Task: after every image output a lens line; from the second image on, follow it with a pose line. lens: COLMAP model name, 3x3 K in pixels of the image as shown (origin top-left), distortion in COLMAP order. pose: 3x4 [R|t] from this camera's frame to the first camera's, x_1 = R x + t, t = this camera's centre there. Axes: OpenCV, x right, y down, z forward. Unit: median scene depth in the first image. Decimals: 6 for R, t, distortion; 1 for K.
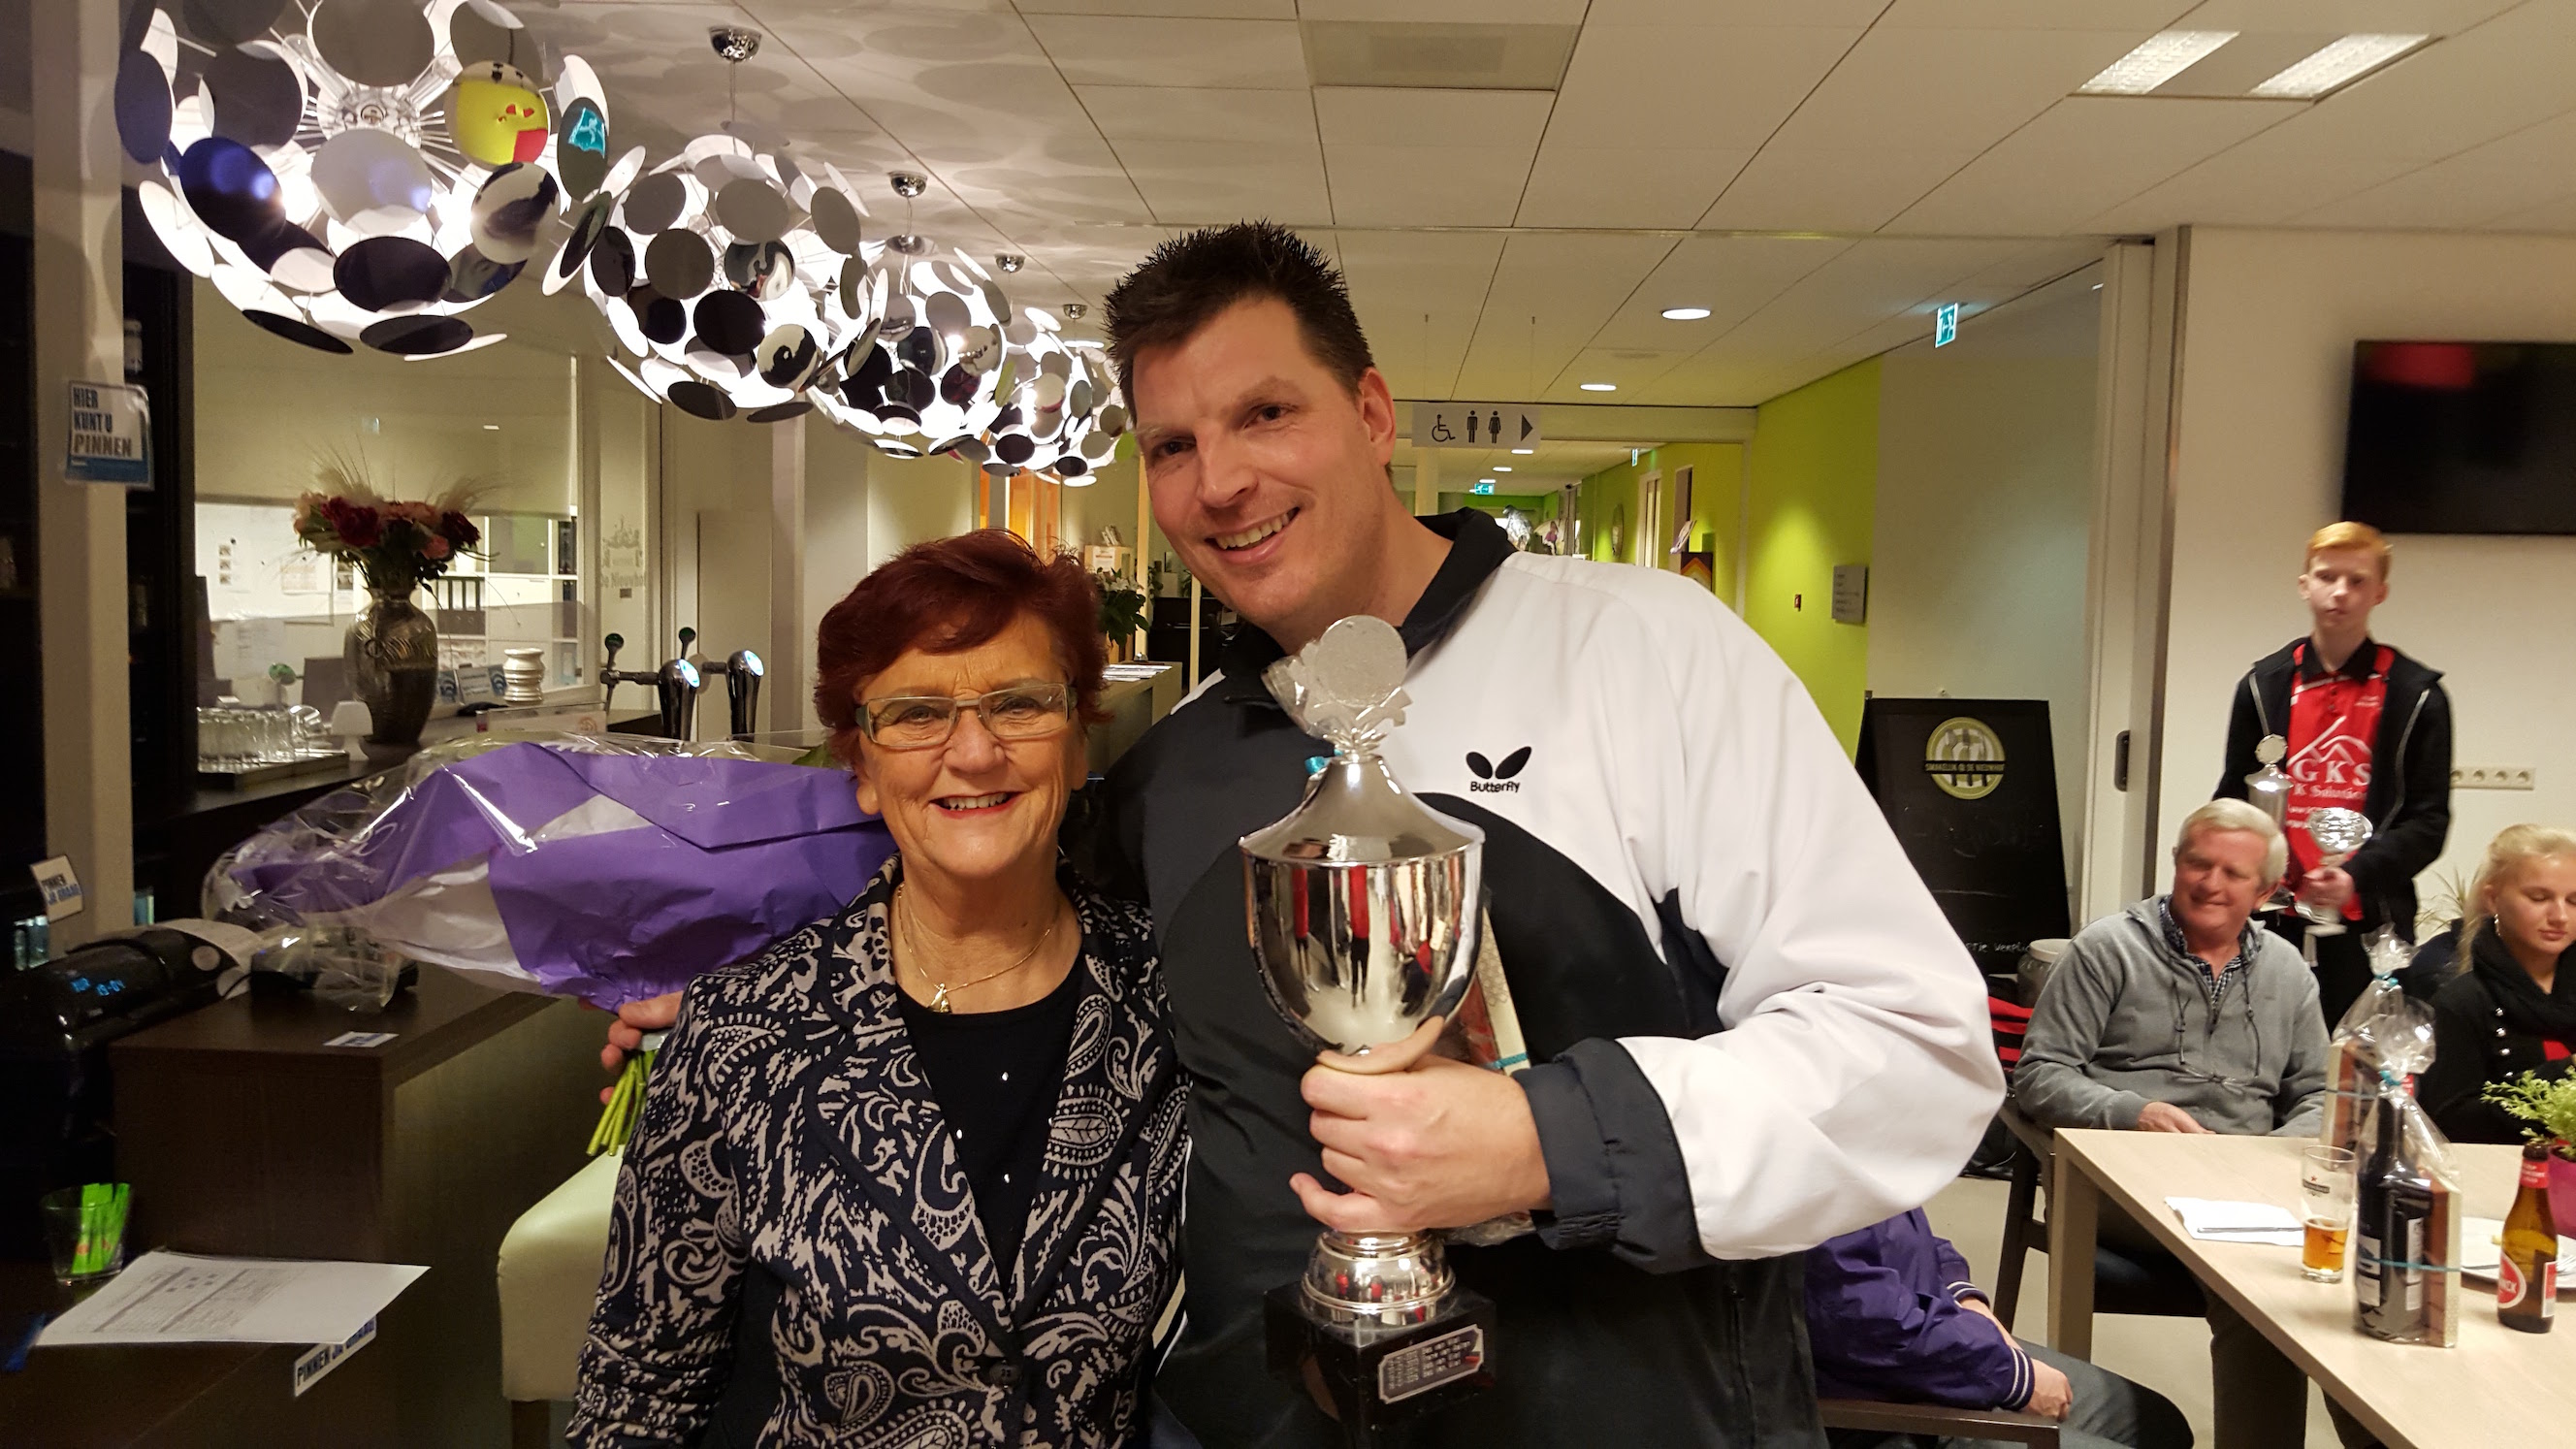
lens RADIAL K [[1863.6, 0, 1286.3], [0, 1863.6, 738.7], [0, 0, 1]] dist [0.175231, -0.287377]
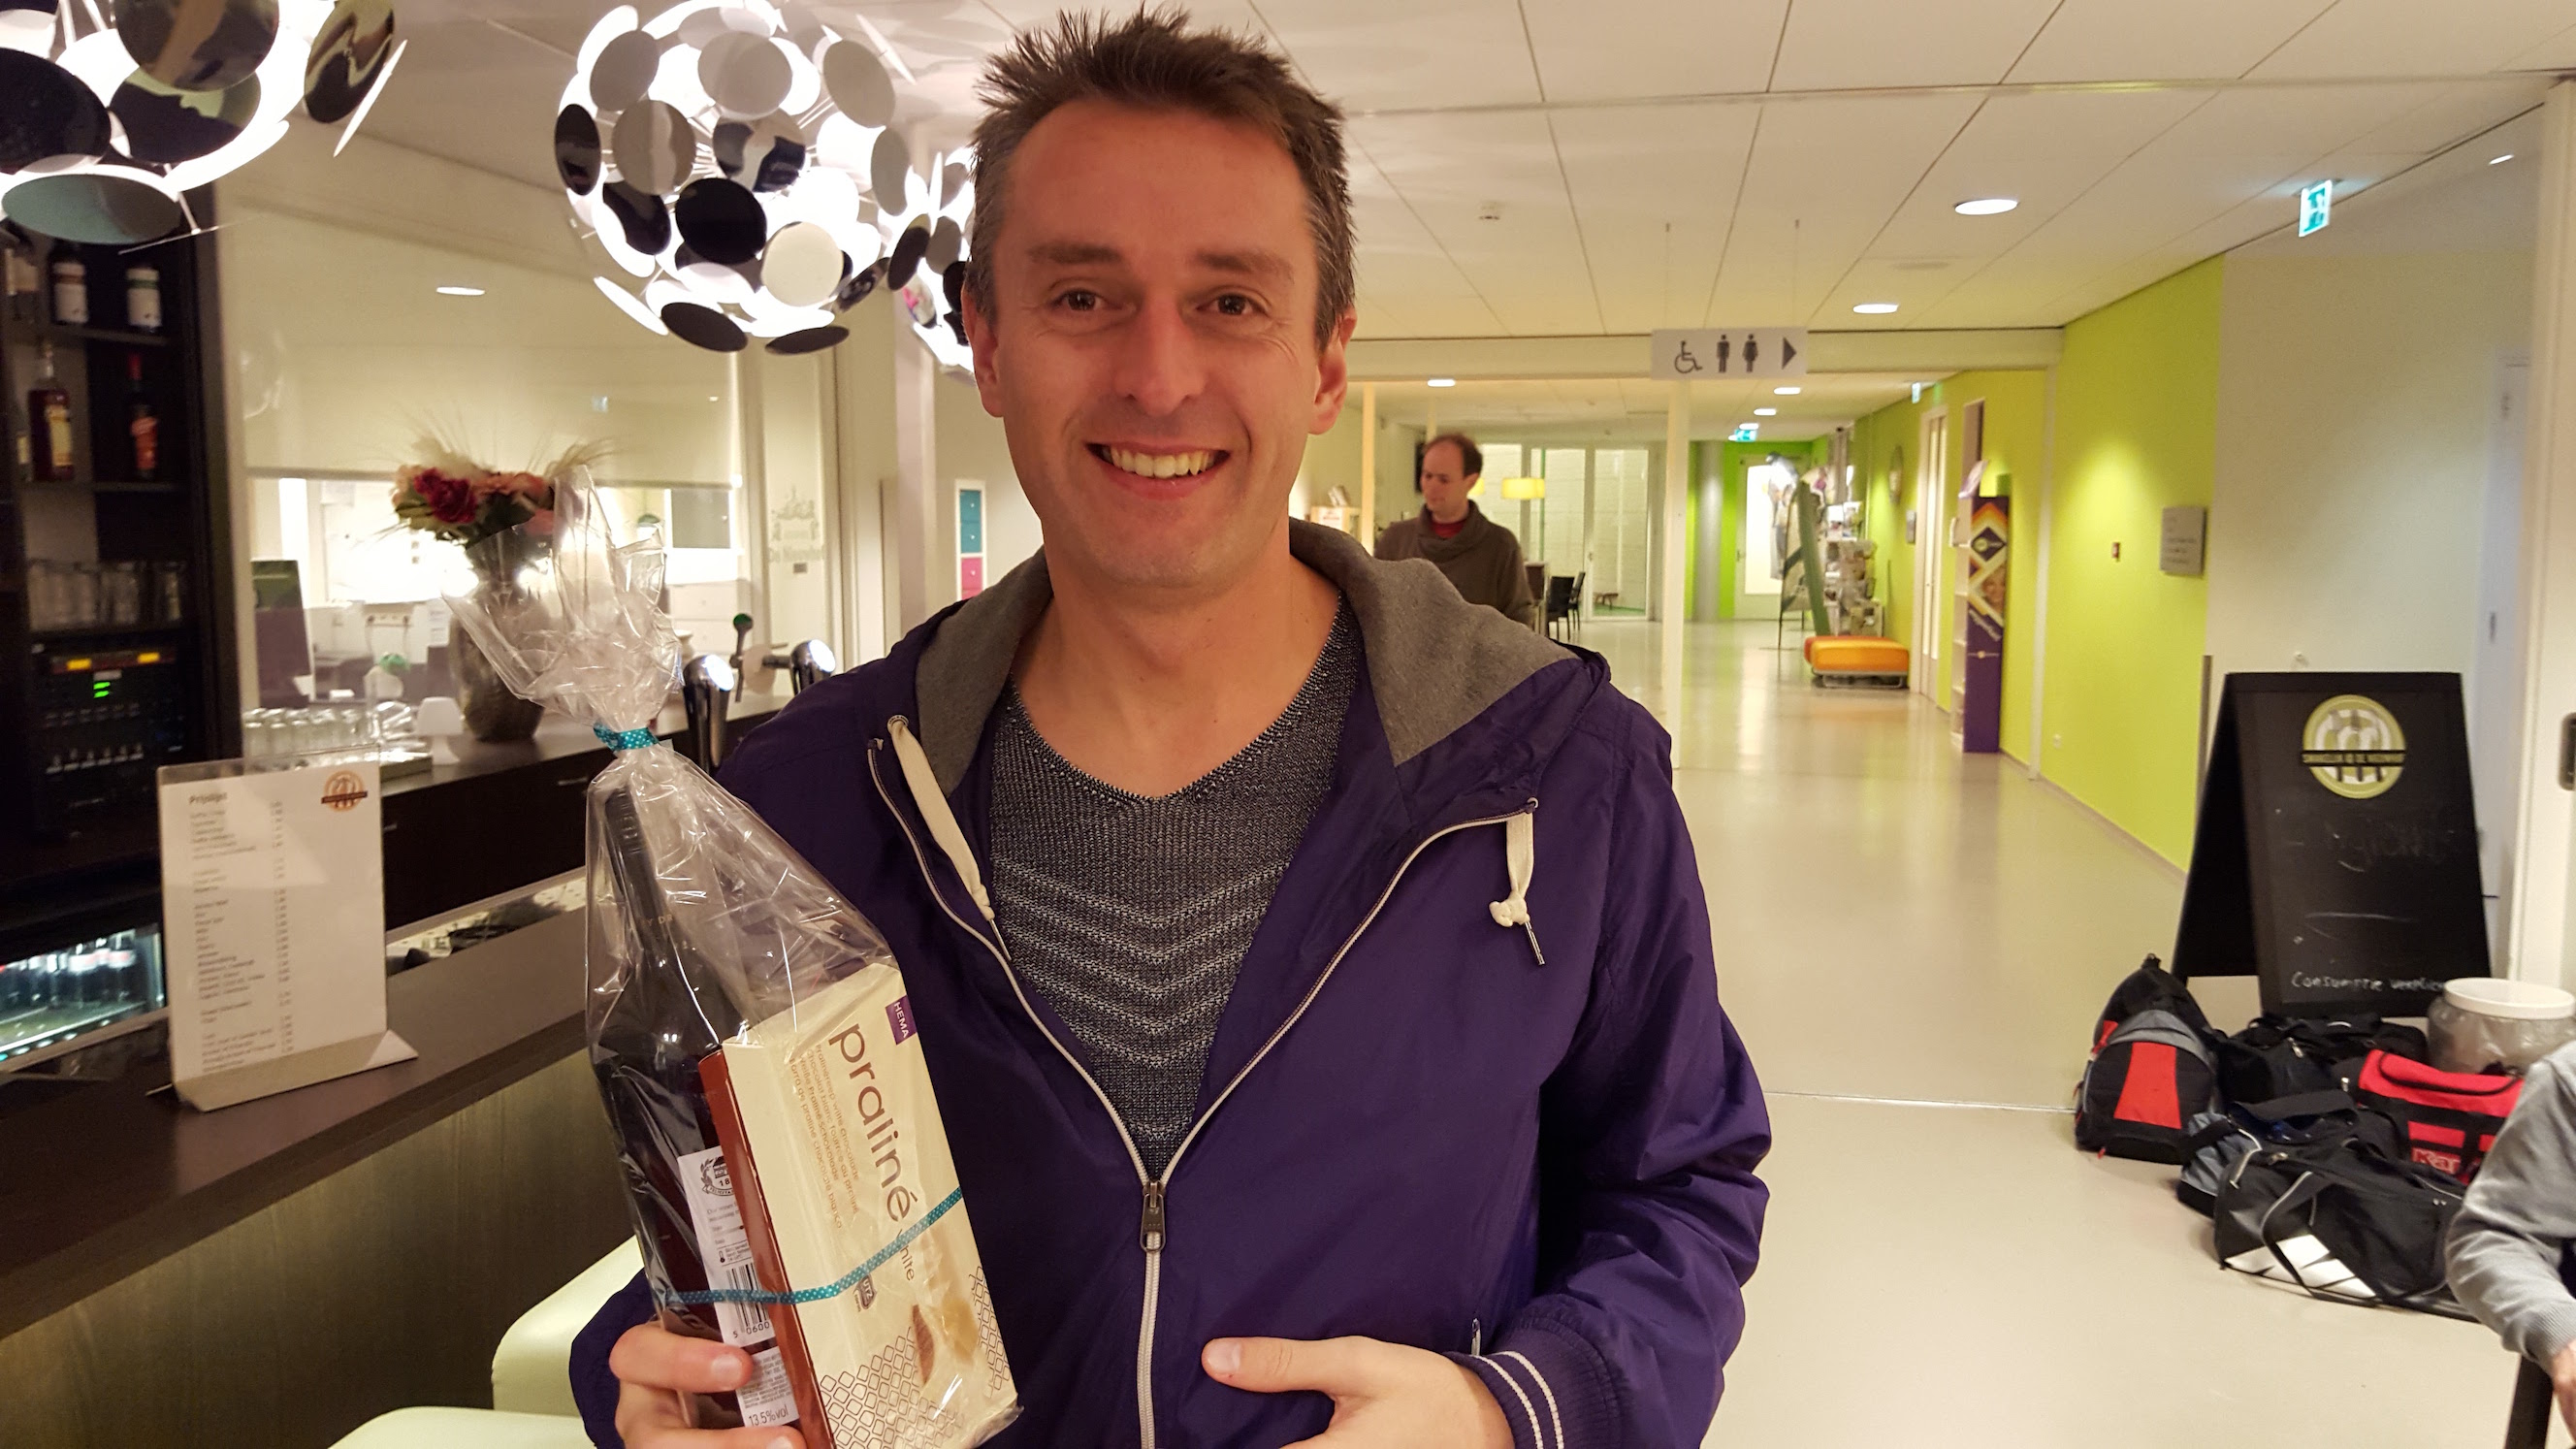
lens RADIAL K [[1930.2, 0, 1322.5], [0, 1930.2, 758.8], [0, 0, 1]] dist [0.187384, -0.320762]
pose [[0.993983, -0.007892, -0.109254, 0.018788], [0.010866, 0.999586, 0.026653, -0.011035], [0.108998, -0.027680, 0.993656, 0.123783]]
